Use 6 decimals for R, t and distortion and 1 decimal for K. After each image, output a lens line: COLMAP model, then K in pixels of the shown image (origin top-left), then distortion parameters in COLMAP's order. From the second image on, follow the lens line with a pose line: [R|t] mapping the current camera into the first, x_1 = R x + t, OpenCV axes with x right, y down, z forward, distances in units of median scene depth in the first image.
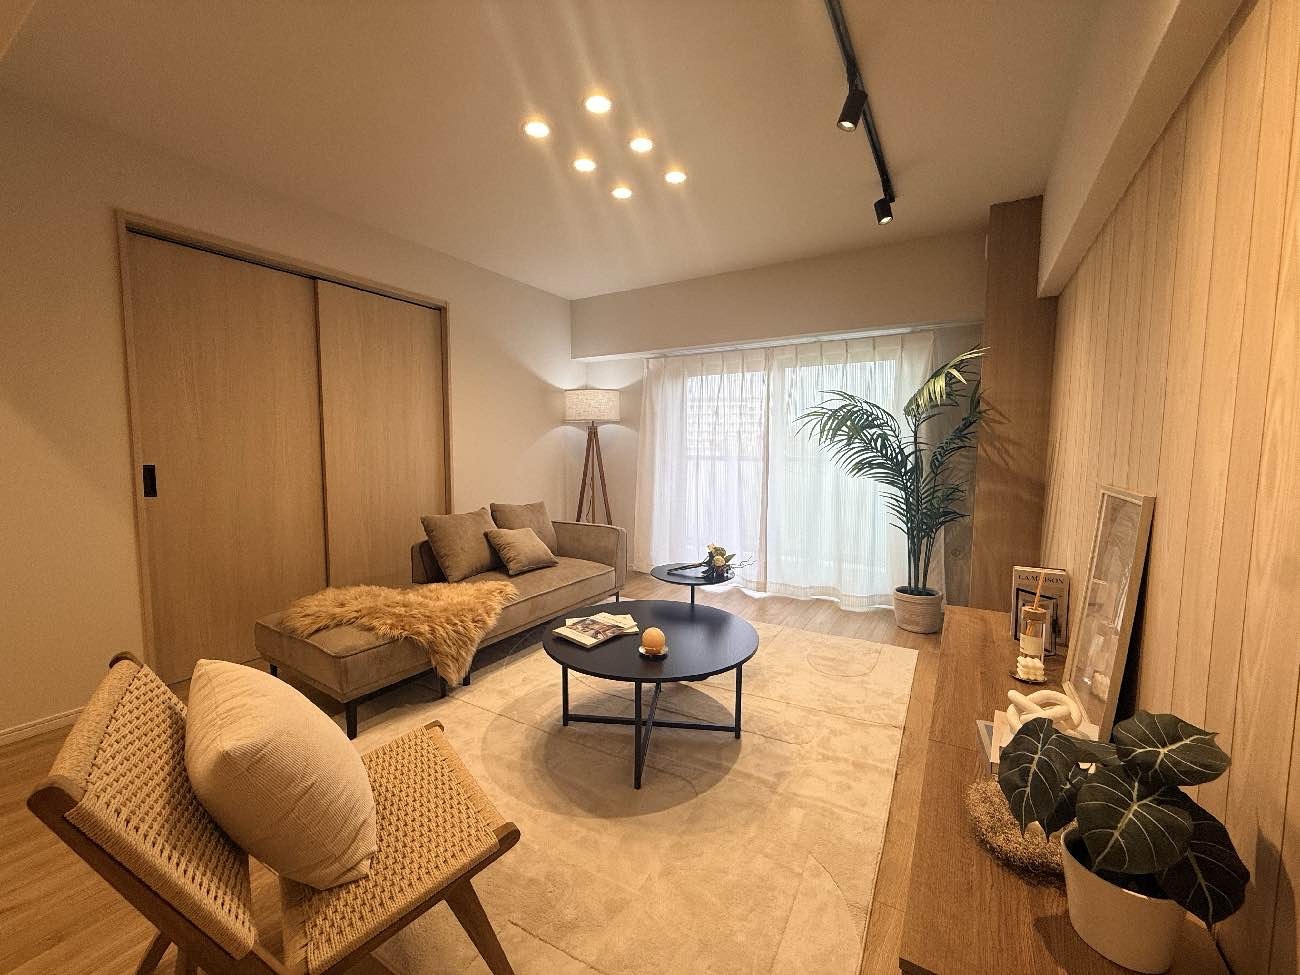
lens RADIAL K [[520.0, 0, 650.0], [0, 520.0, 485.2], [0, 0, 1]] dist [-0.000288, 0.000819]
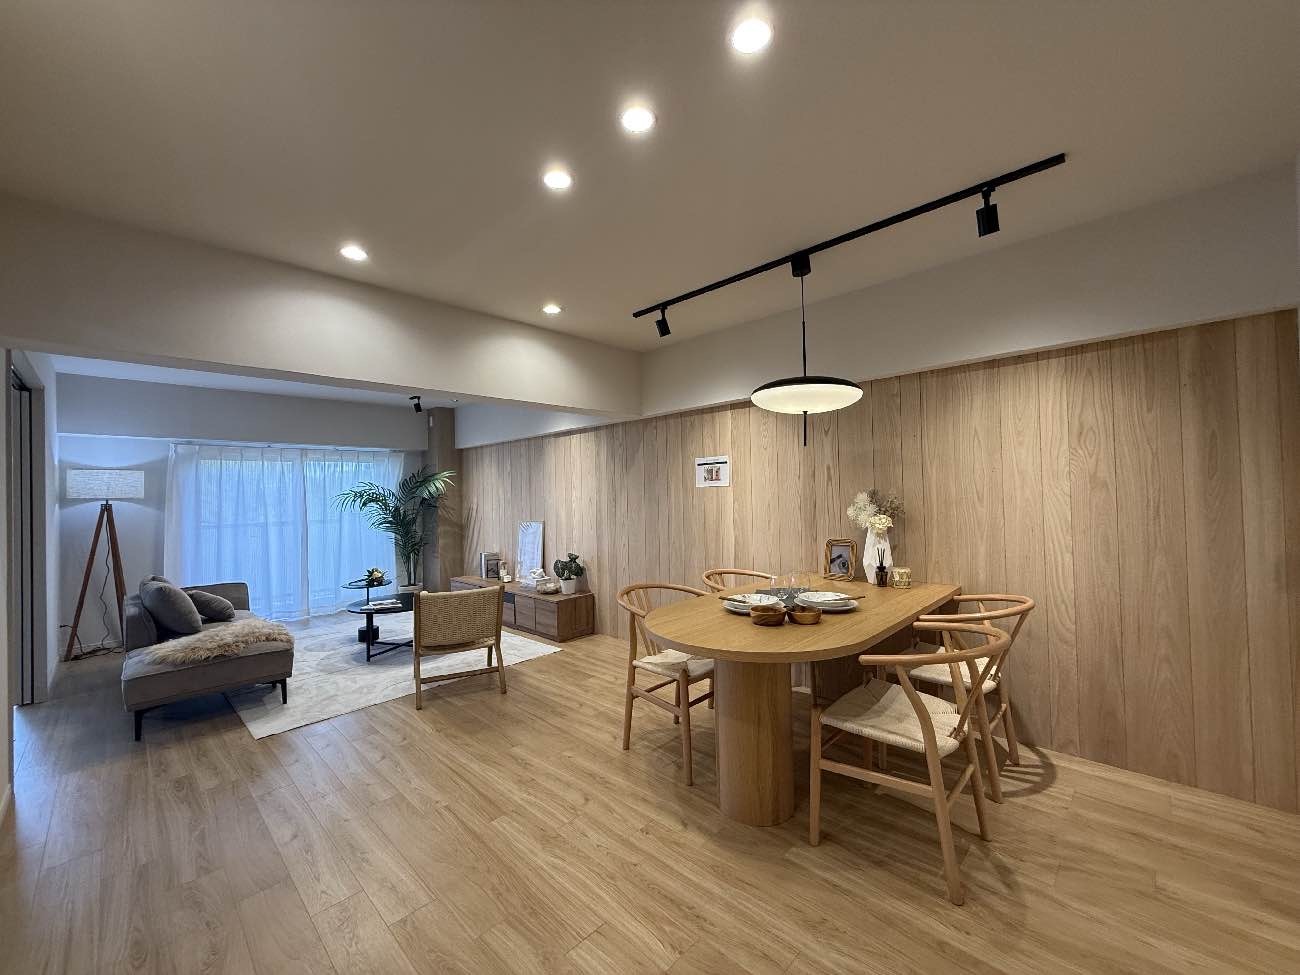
lens RADIAL K [[520.0, 0, 649.0], [0, 520.0, 486.9], [0, 0, 1]] dist [-0.000288, 0.000819]
pose [[0.226297, 0.005657, 0.974042, -1.165061], [0.098138, 0.994762, -0.028578, -0.019736], [-0.969102, 0.102058, 0.224556, -0.336097]]
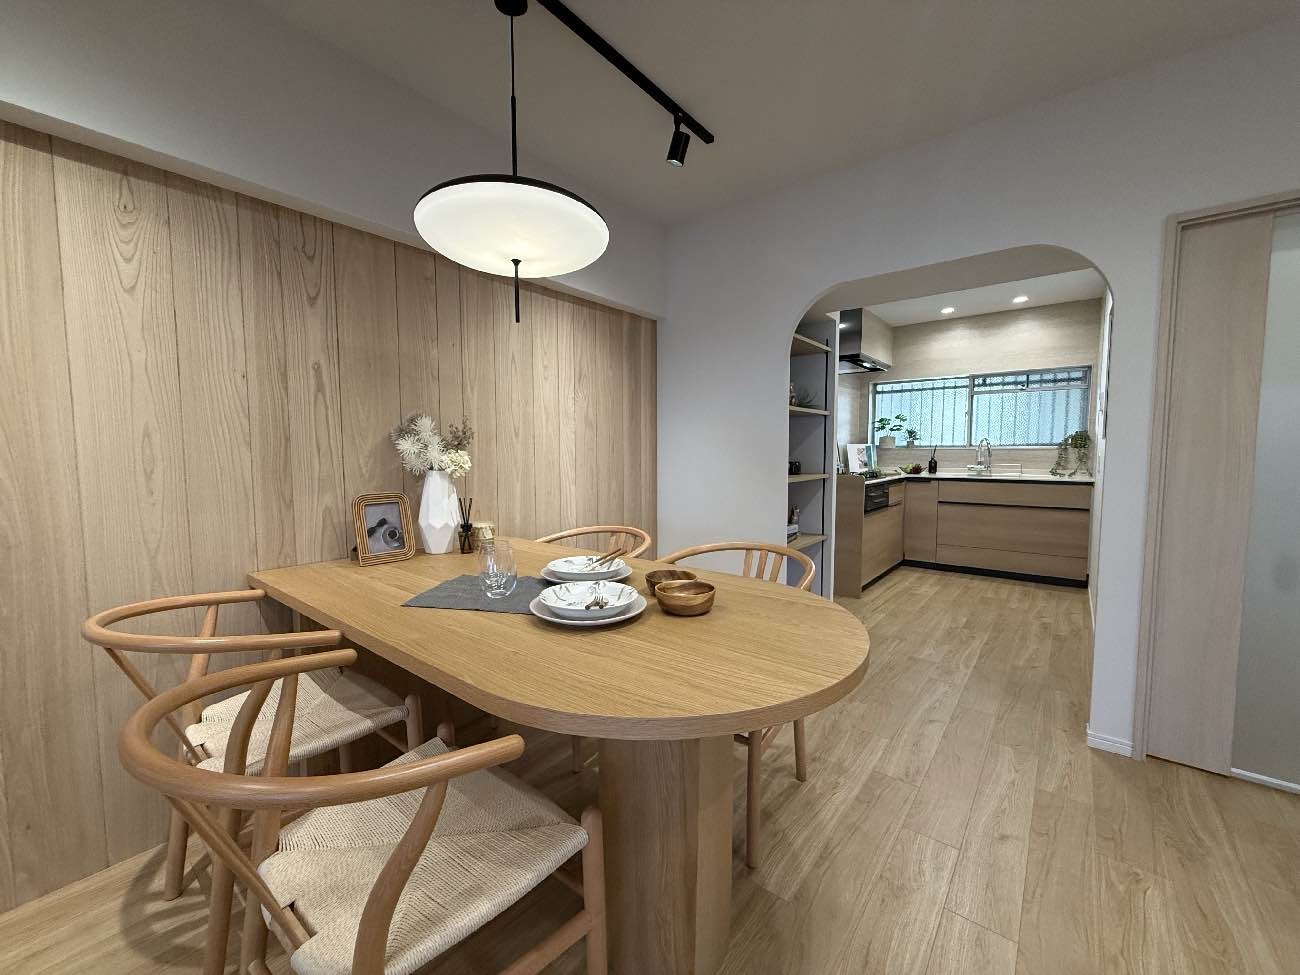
lens RADIAL K [[520.0, 0, 649.0], [0, 520.0, 486.9], [0, 0, 1]] dist [-0.000288, 0.000819]
pose [[-0.990504, -0.009748, 0.137137, -0.544161], [0.010310, 0.989407, 0.144801, -0.003313], [-0.137096, 0.144840, -0.979911, 0.042971]]
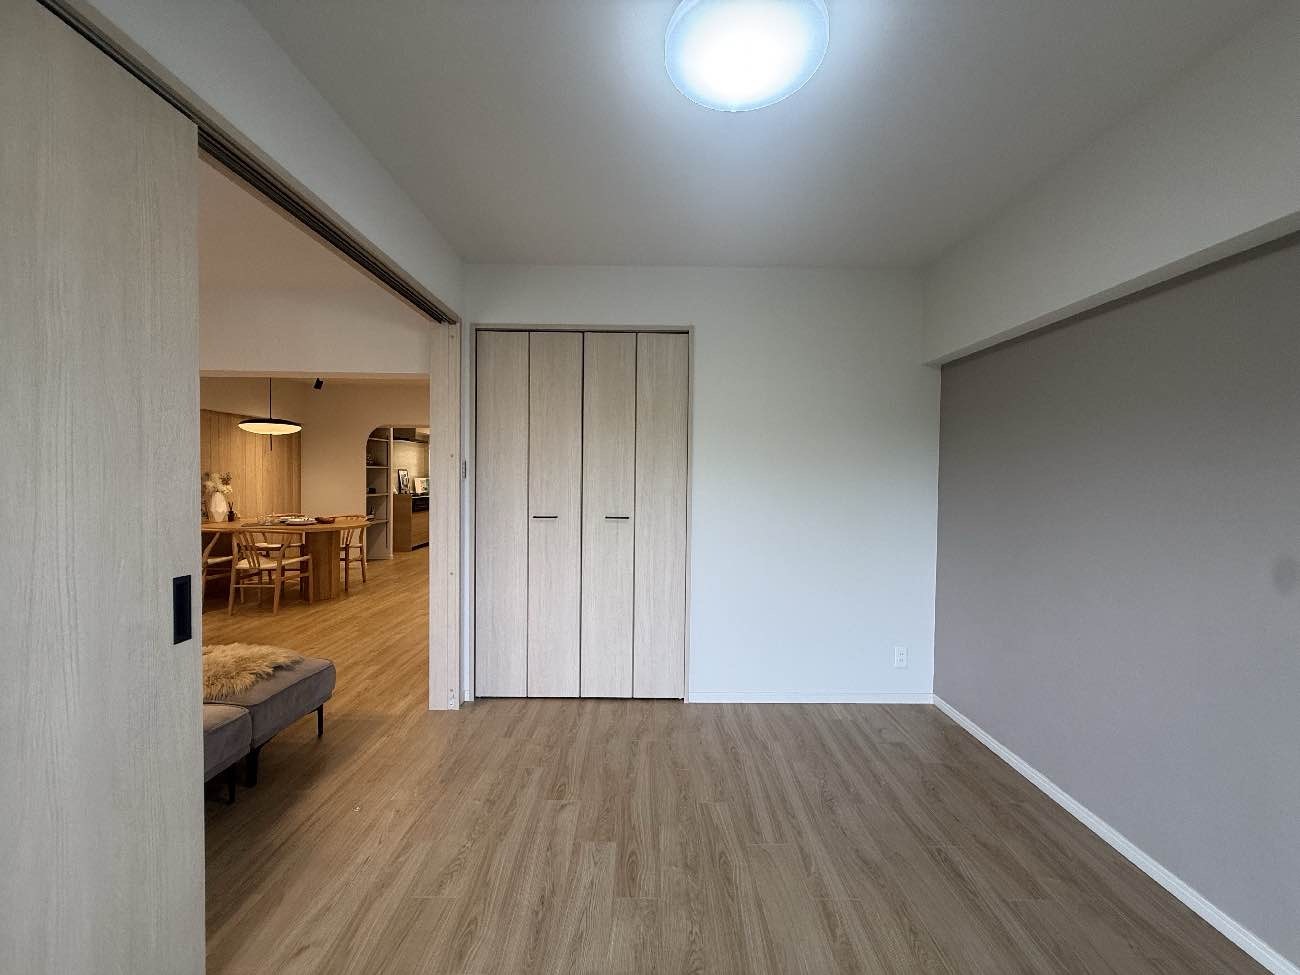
lens RADIAL K [[520.0, 0, 651.3], [0, 520.0, 484.4], [0, 0, 1]] dist [-0.000288, 0.000819]
pose [[-0.851249, -0.004016, -0.524746, -0.527489], [-0.052634, 0.995582, 0.077763, -0.160696], [0.522115, 0.093815, -0.847699, 1.580679]]
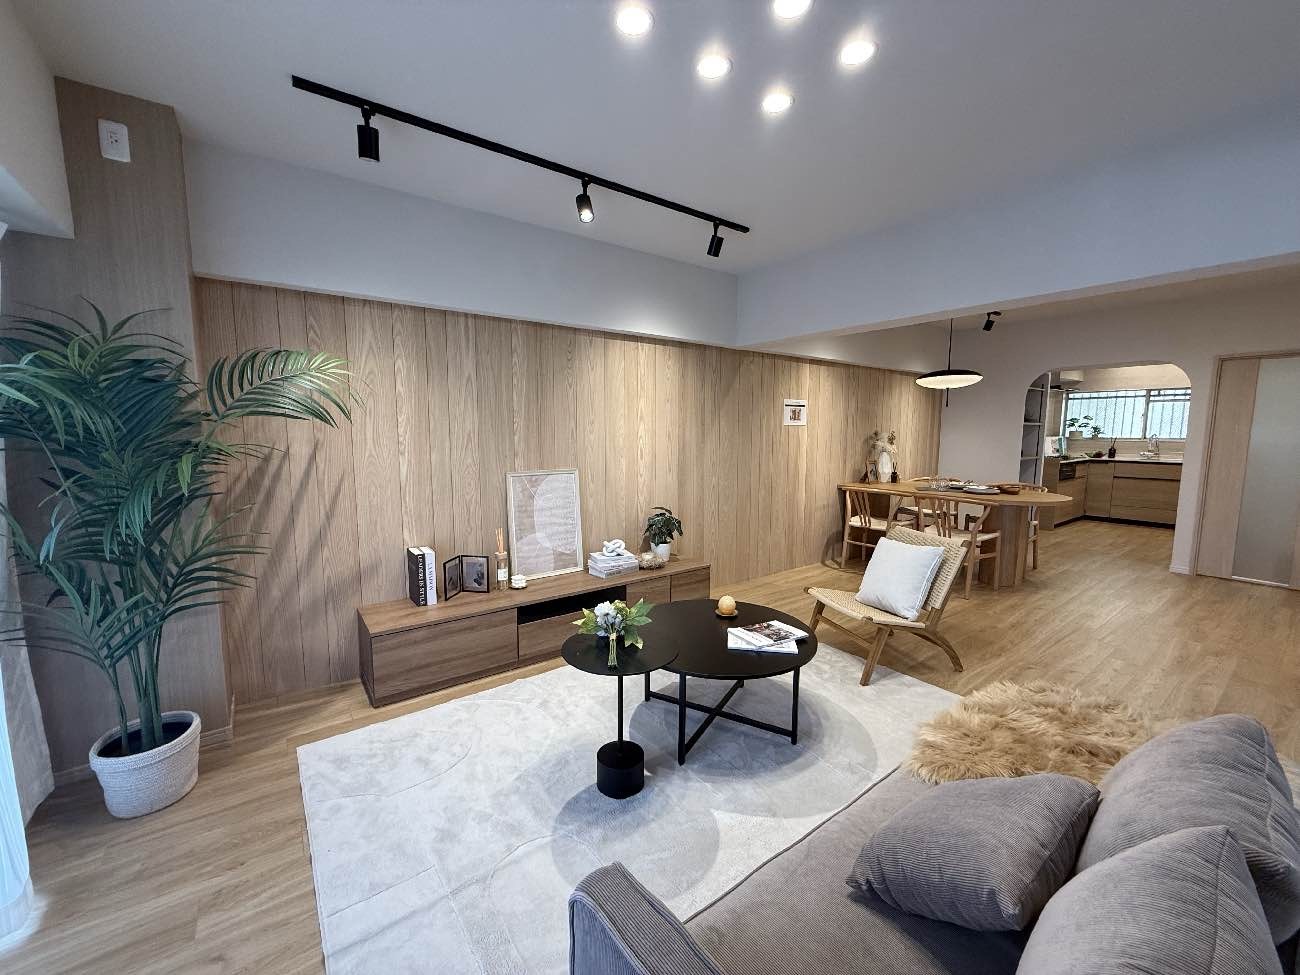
lens RADIAL K [[520.0, 0, 649.4], [0, 520.0, 486.1], [0, 0, 1]] dist [-0.000288, 0.000819]
pose [[-0.926072, -0.046411, 0.374482, -0.162819], [0.022765, 0.983728, 0.178214, -0.136235], [-0.376660, 0.173564, -0.909947, 1.233571]]
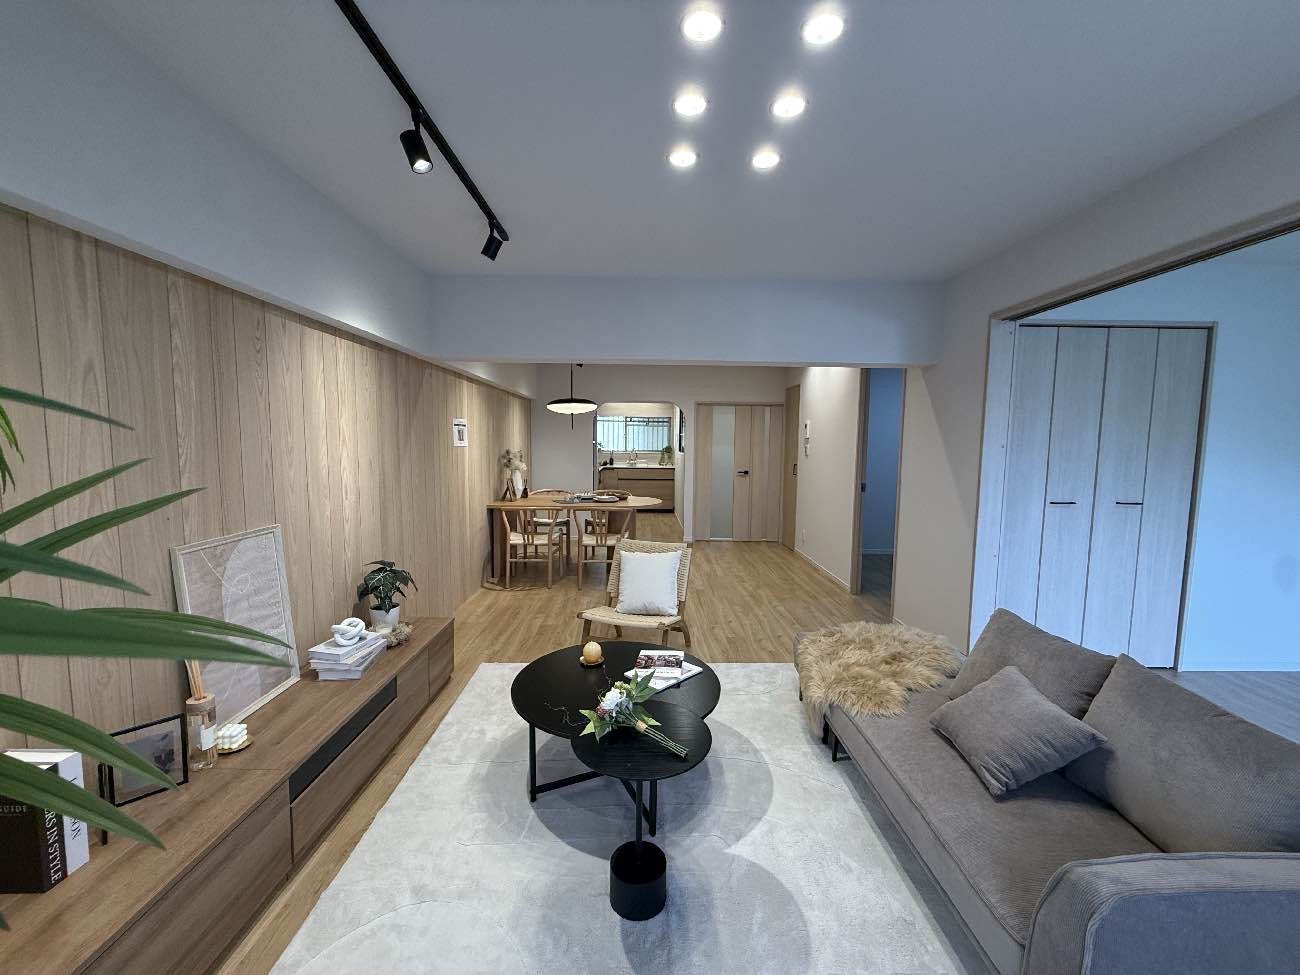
lens RADIAL K [[520.0, 0, 648.2], [0, 520.0, 485.2], [0, 0, 1]] dist [-0.000288, 0.000819]
pose [[-0.848533, 0.032914, -0.528118, 0.295634], [-0.052398, 0.987931, 0.145760, -0.156637], [0.526542, 0.151354, -0.836568, 1.128300]]
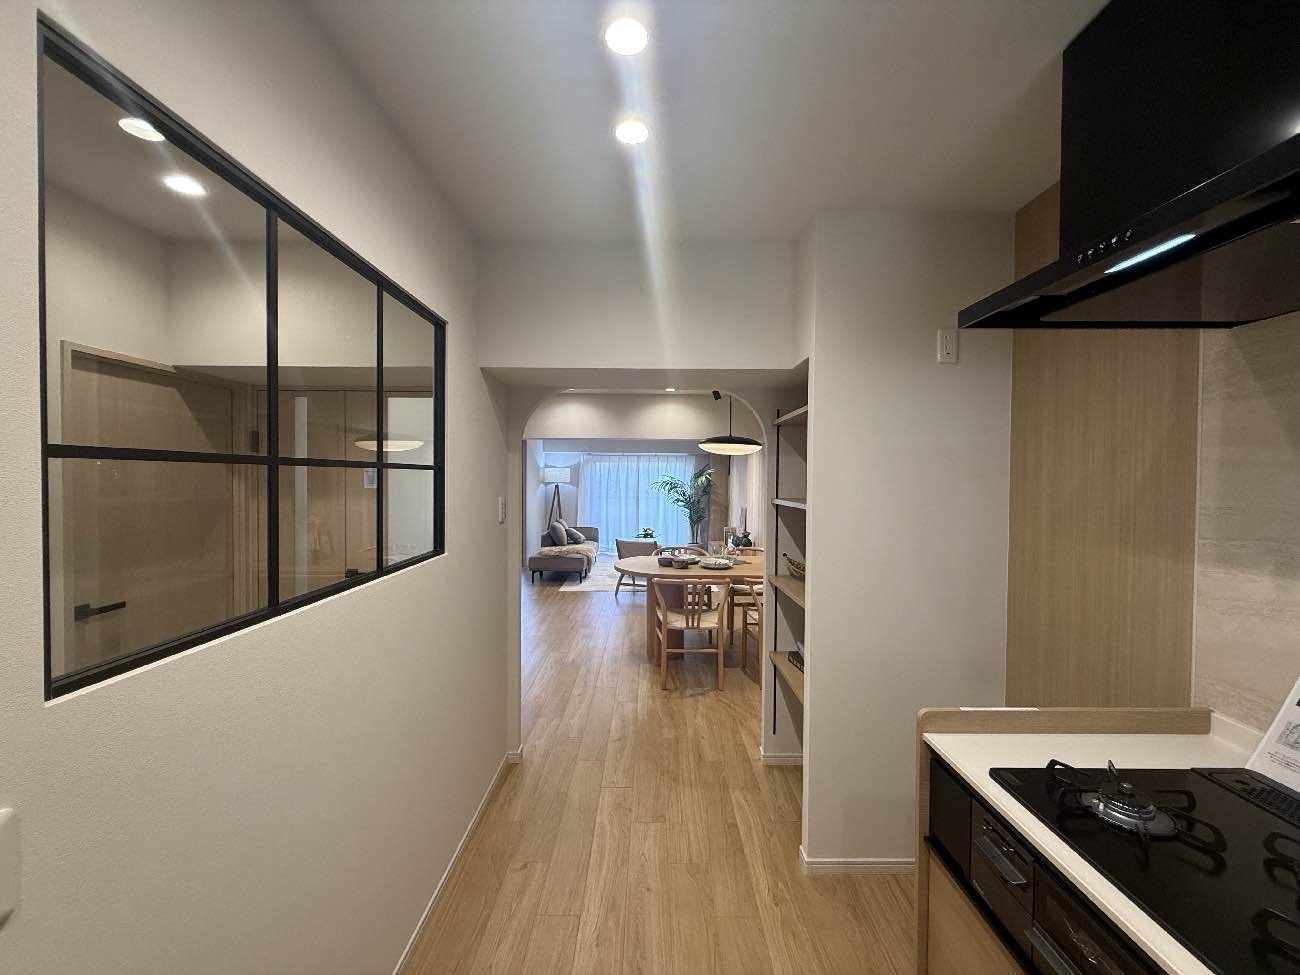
lens RADIAL K [[520.0, 0, 644.5], [0, 520.0, 489.0], [0, 0, 1]] dist [-0.000288, 0.000819]
pose [[0.861420, -0.008157, 0.507827, -1.212859], [0.032844, 0.998673, -0.039672, 0.000747], [-0.506830, 0.050854, 0.860545, -1.398798]]
